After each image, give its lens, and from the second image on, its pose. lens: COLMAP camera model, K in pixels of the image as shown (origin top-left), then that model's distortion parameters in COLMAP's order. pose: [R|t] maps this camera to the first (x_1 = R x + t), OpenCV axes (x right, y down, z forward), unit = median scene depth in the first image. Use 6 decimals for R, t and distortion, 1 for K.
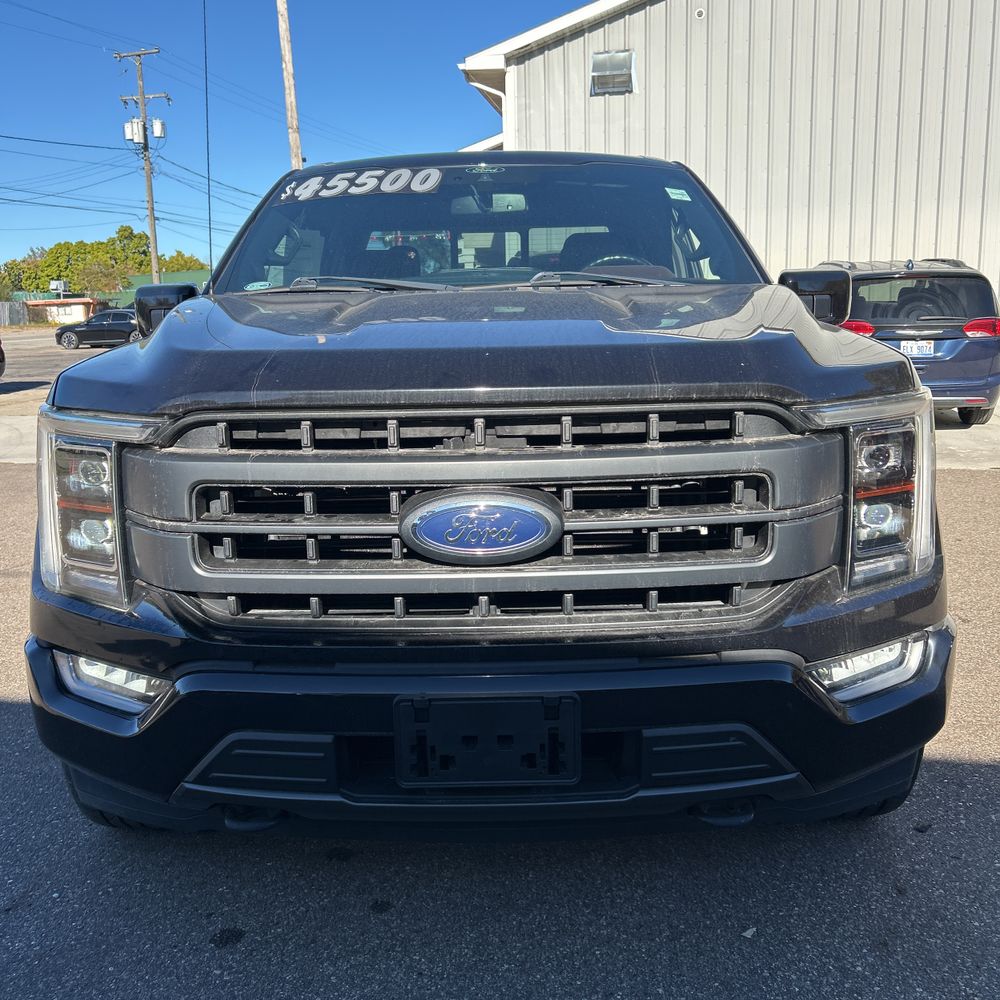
lens RADIAL K [[1011.2, 0, 500.0], [0, 1011.2, 500.0], [0, 0, 1]] dist [0.031601, -0.018897]
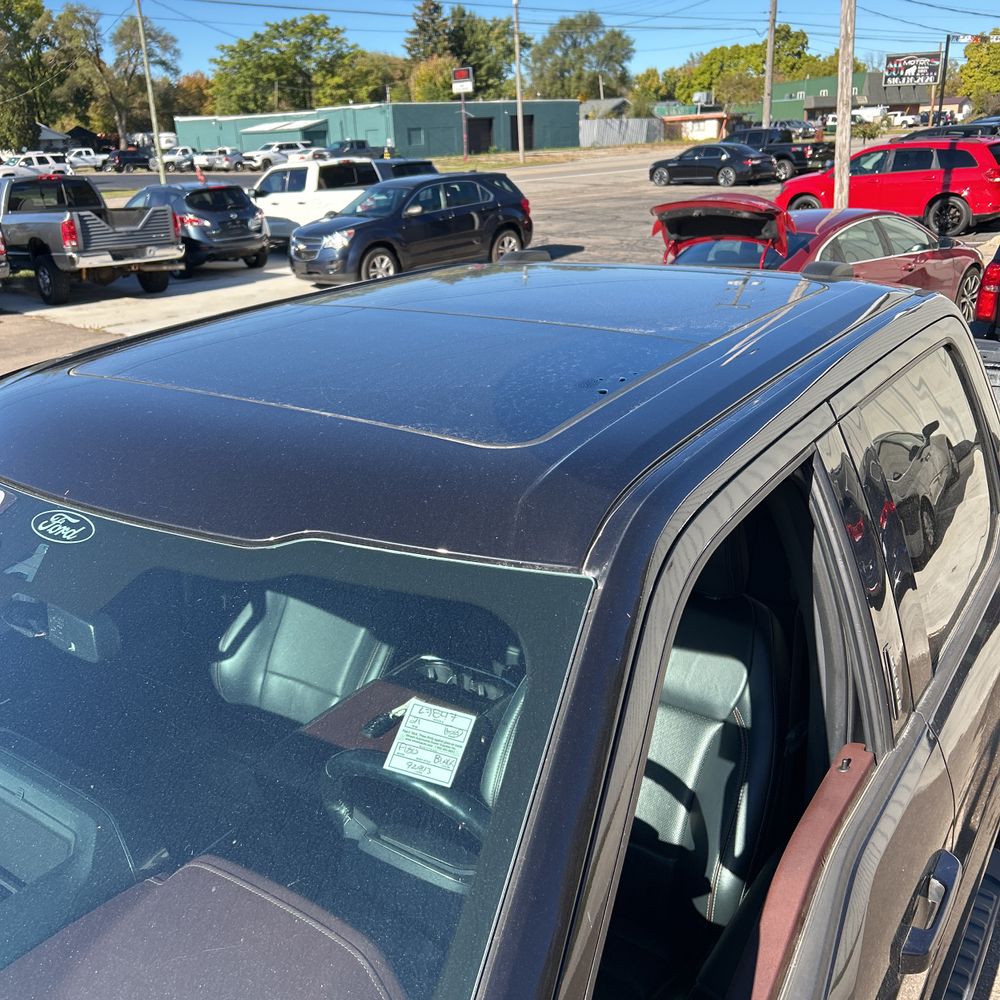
lens RADIAL K [[1011.2, 0, 500.0], [0, 1011.2, 500.0], [0, 0, 1]] dist [0.031601, -0.018897]
pose [[0.818119, 0.196188, -0.540548, 0.113337], [-0.093454, 0.972867, 0.211653, -0.148799], [0.567405, -0.122641, 0.814255, 0.266399]]
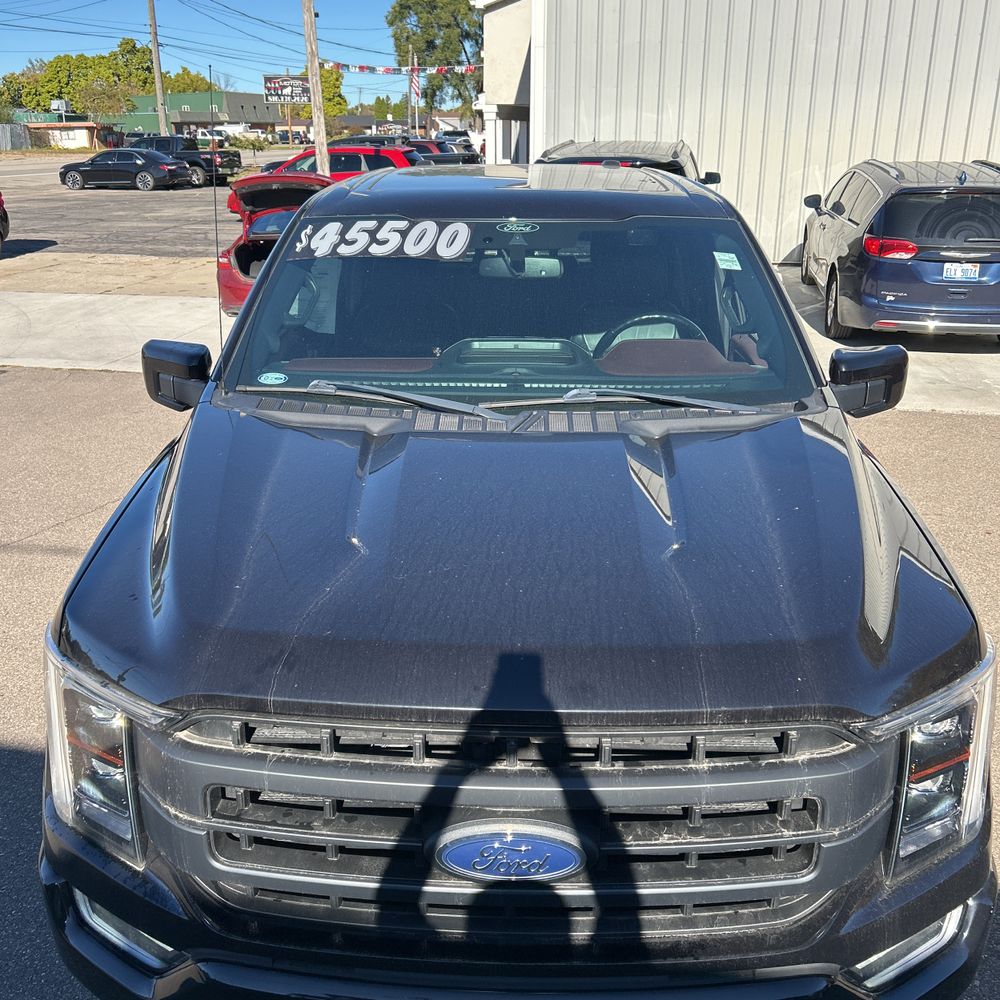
lens RADIAL K [[1006.2, 0, 496.7], [0, 1006.2, 500.3], [0, 0, 1]] dist [0.045741, -0.033669]
pose [[0.999491, 0.029309, -0.012586, -0.005165], [-0.026878, 0.986357, 0.162412, -0.078325], [0.017175, -0.161991, 0.986643, 0.020456]]
